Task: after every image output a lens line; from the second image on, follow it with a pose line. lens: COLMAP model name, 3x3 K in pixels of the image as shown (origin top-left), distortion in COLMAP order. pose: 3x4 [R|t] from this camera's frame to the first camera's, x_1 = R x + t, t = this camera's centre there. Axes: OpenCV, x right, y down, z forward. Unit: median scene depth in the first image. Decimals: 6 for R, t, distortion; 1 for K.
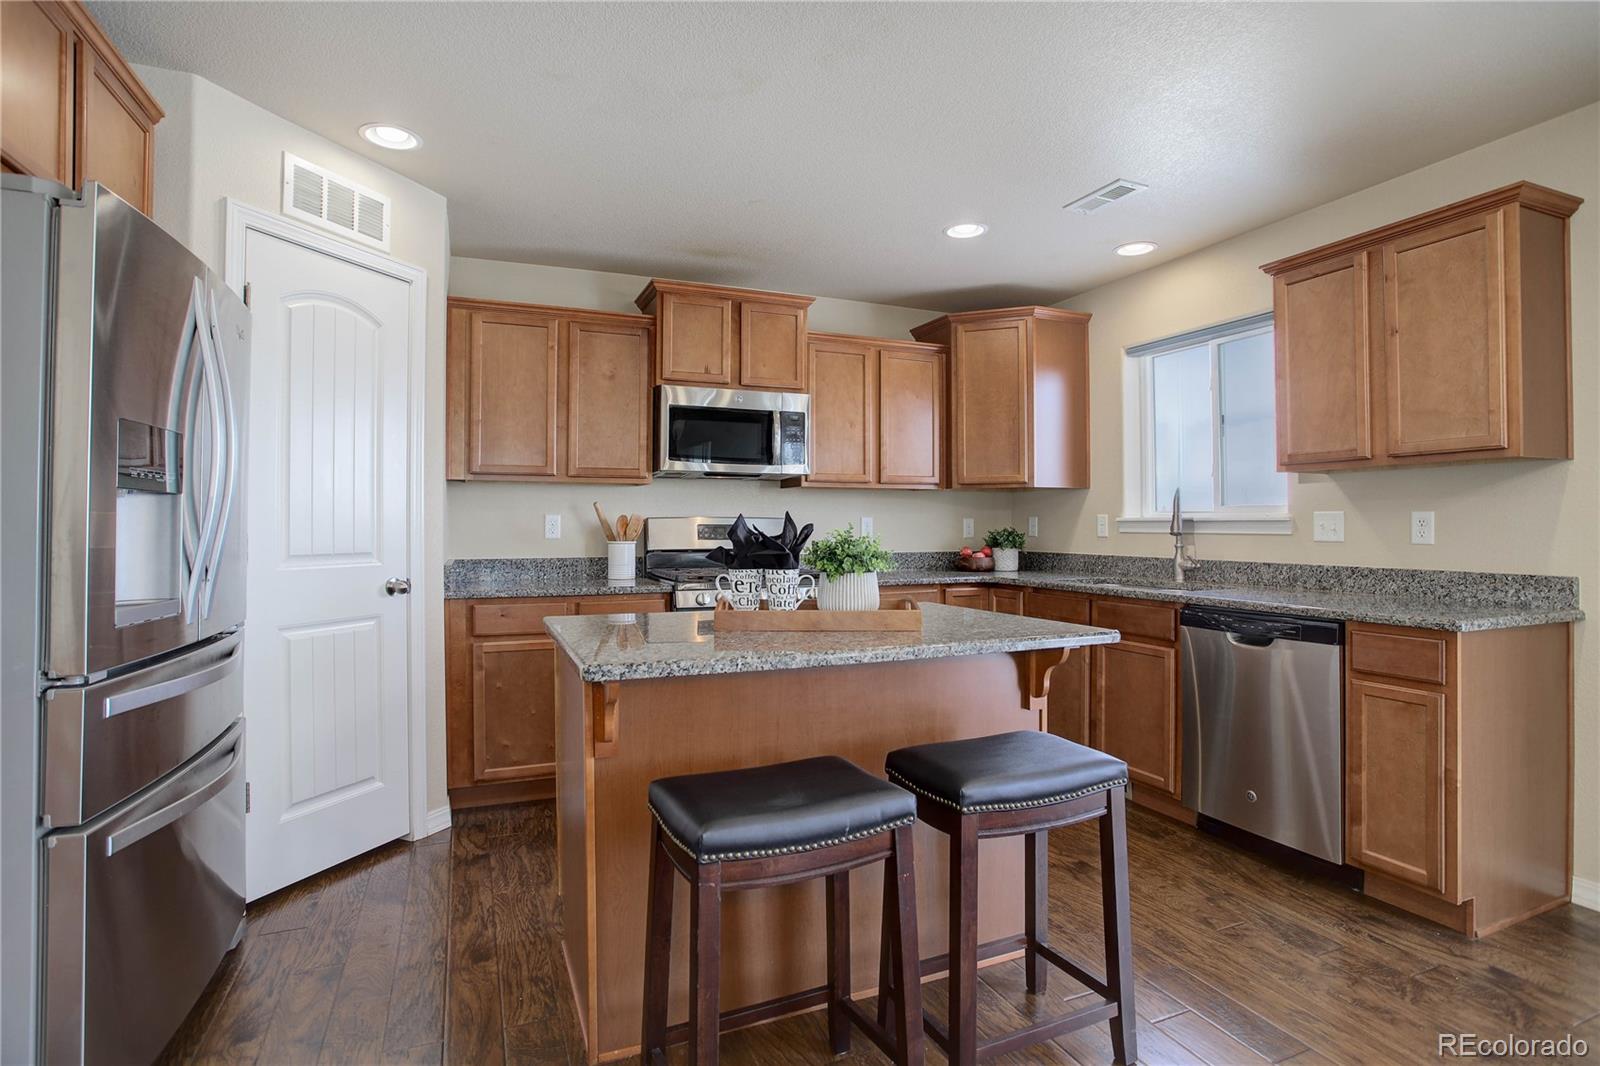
lens RADIAL K [[783.4, 0, 796.1], [0, 783.4, 525.5], [0, 0, 1]] dist [-0.000605, 0.000026]
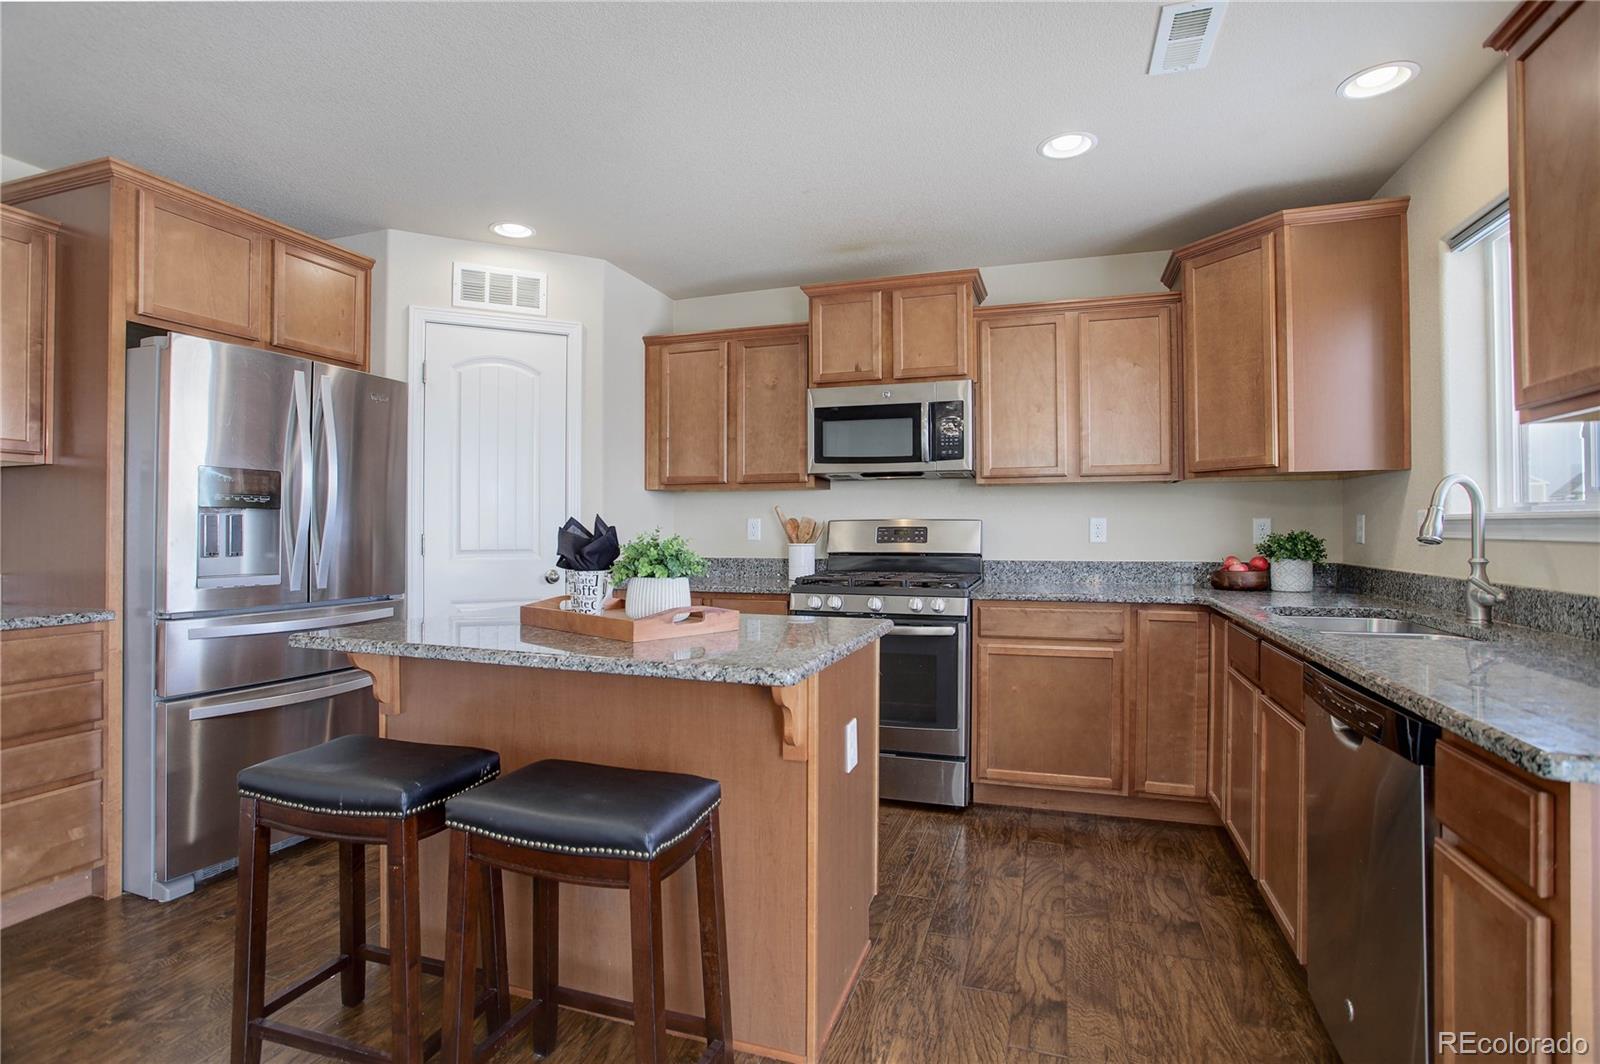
lens RADIAL K [[802.9, 0, 804.4], [0, 802.9, 516.3], [0, 0, 1]] dist [0.002813, 0.000193]
pose [[0.766383, -0.010585, -0.642297, 0.473269], [0.001802, 0.999896, -0.014328, -0.000653], [0.642381, 0.009823, 0.766322, 0.197181]]
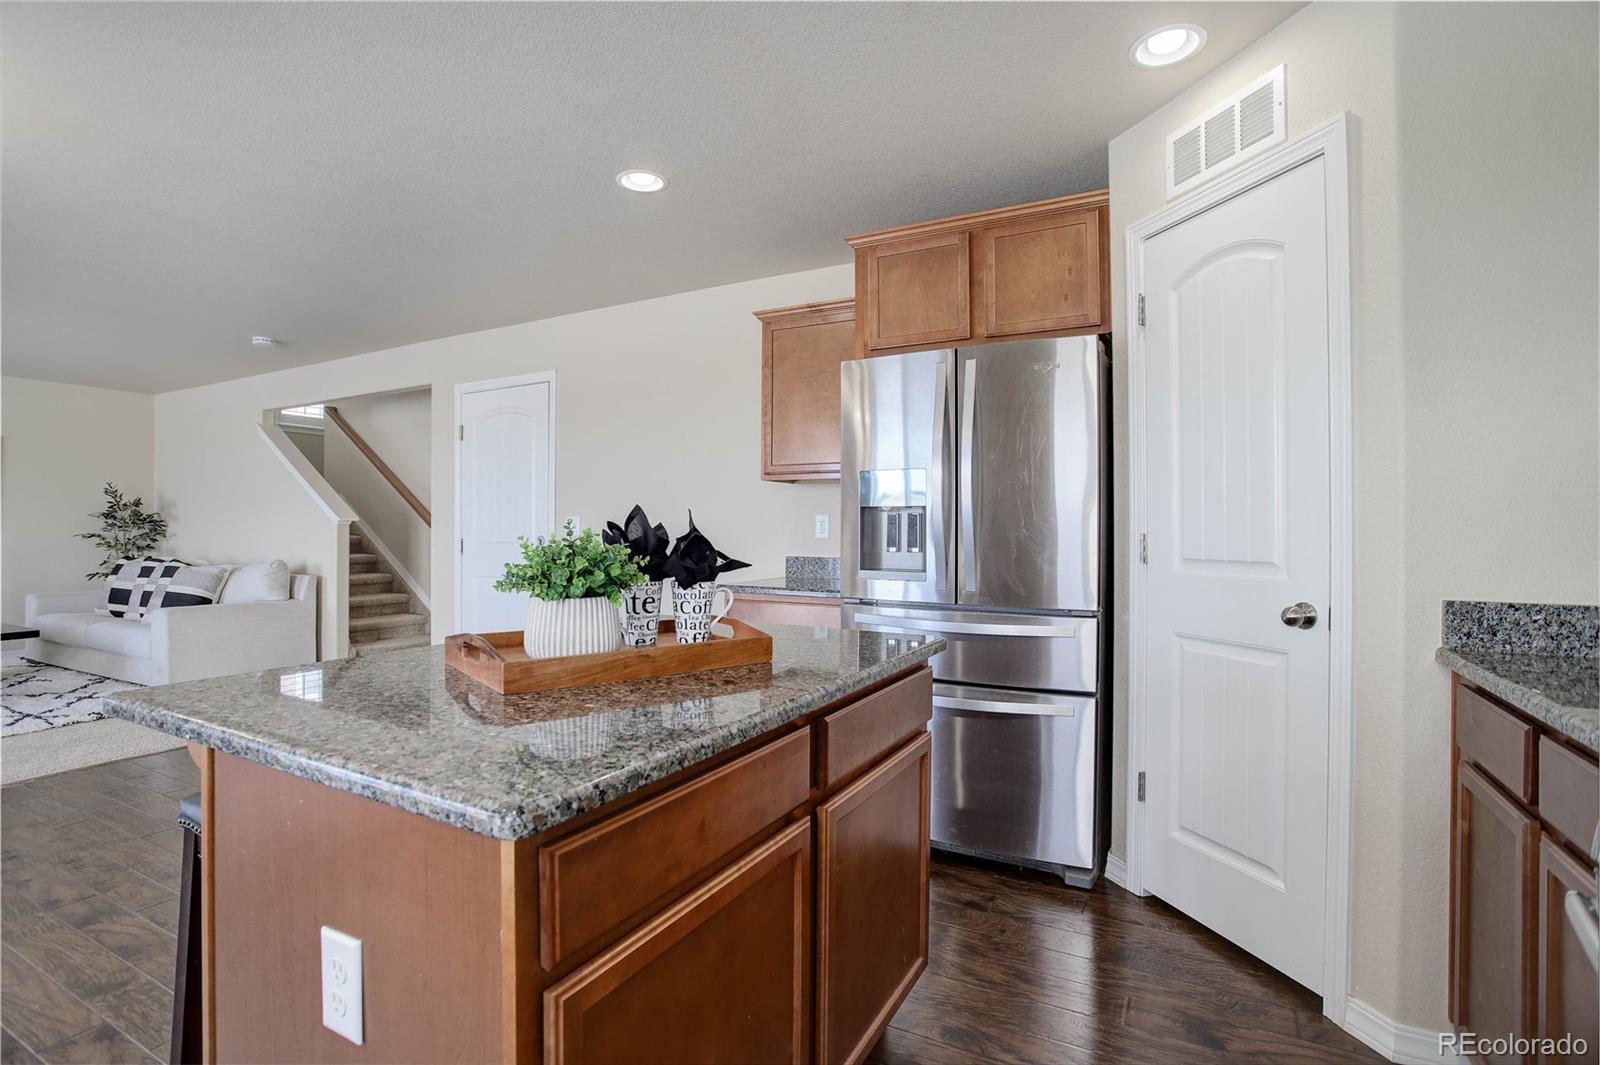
lens RADIAL K [[783.4, 0, 796.1], [0, 783.4, 525.0], [0, 0, 1]] dist [-0.000605, 0.000026]
pose [[-0.771872, -0.005452, -0.635754, 0.196334], [-0.004501, 0.999985, -0.003111, 0.002398], [0.635762, 0.000460, -0.771885, 0.928933]]
